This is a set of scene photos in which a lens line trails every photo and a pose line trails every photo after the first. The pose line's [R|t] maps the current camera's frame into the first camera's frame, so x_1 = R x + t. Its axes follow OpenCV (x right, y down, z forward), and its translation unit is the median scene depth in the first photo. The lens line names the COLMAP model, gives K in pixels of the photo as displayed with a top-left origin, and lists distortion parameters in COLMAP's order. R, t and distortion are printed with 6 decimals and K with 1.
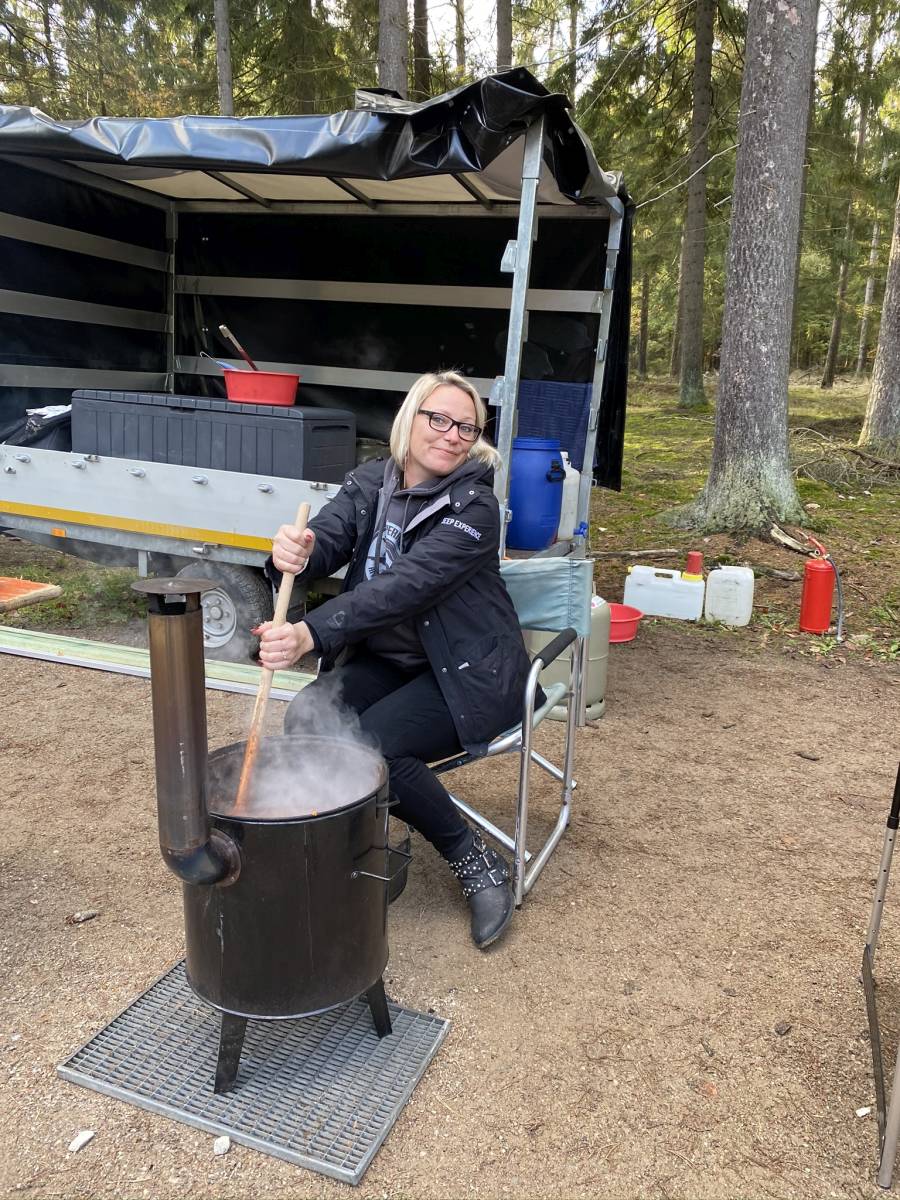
lens RADIAL K [[931.7, 0, 460.5], [0, 931.7, 594.4], [0, 0, 1]] dist [0.038582, -0.023896]
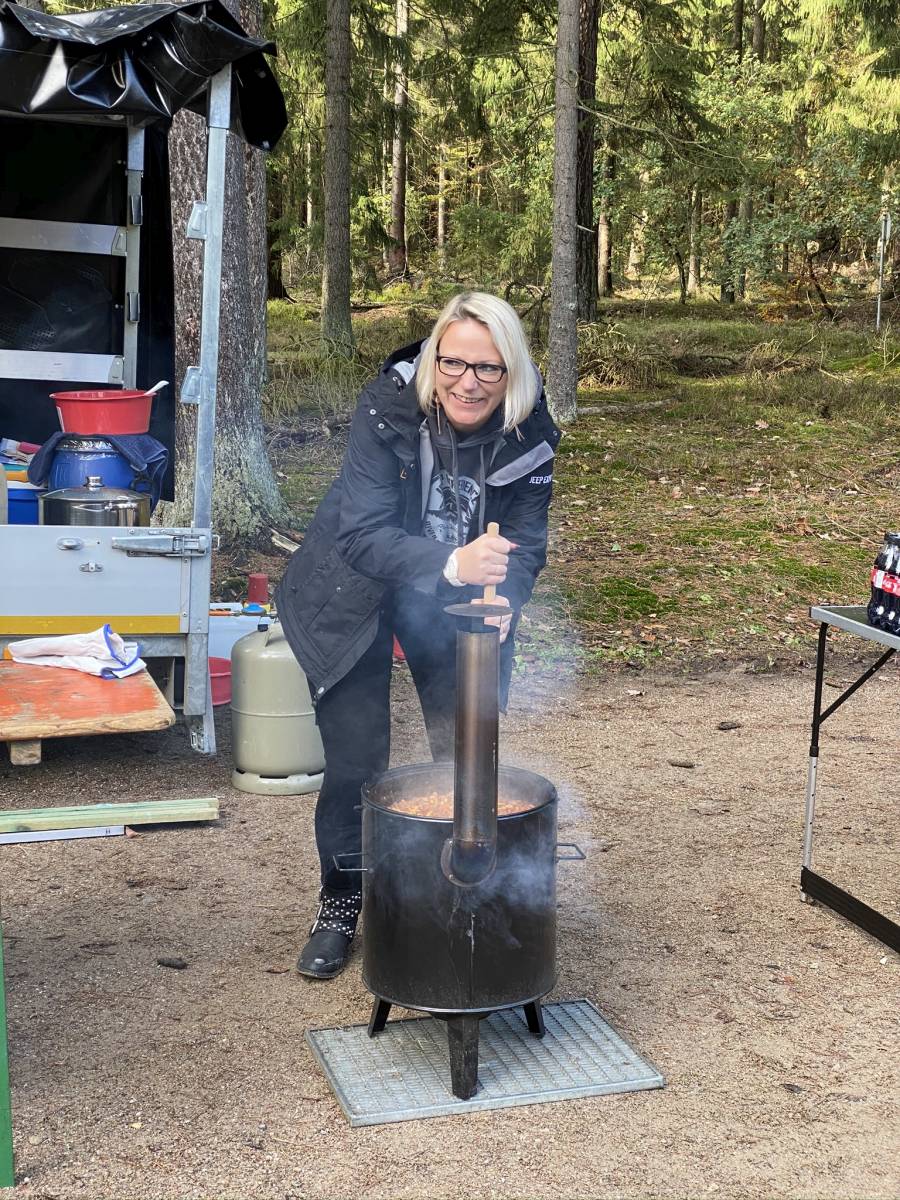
lens RADIAL K [[1807.6, 0, 450.0], [0, 1807.6, 596.6], [0, 0, 1]] dist [0.148476, 0.000000]
pose [[0.792808, -0.119488, 0.597644, -0.702650], [0.146914, 0.989145, 0.002872, -0.015271], [-0.591500, 0.085525, 0.801756, -0.327013]]
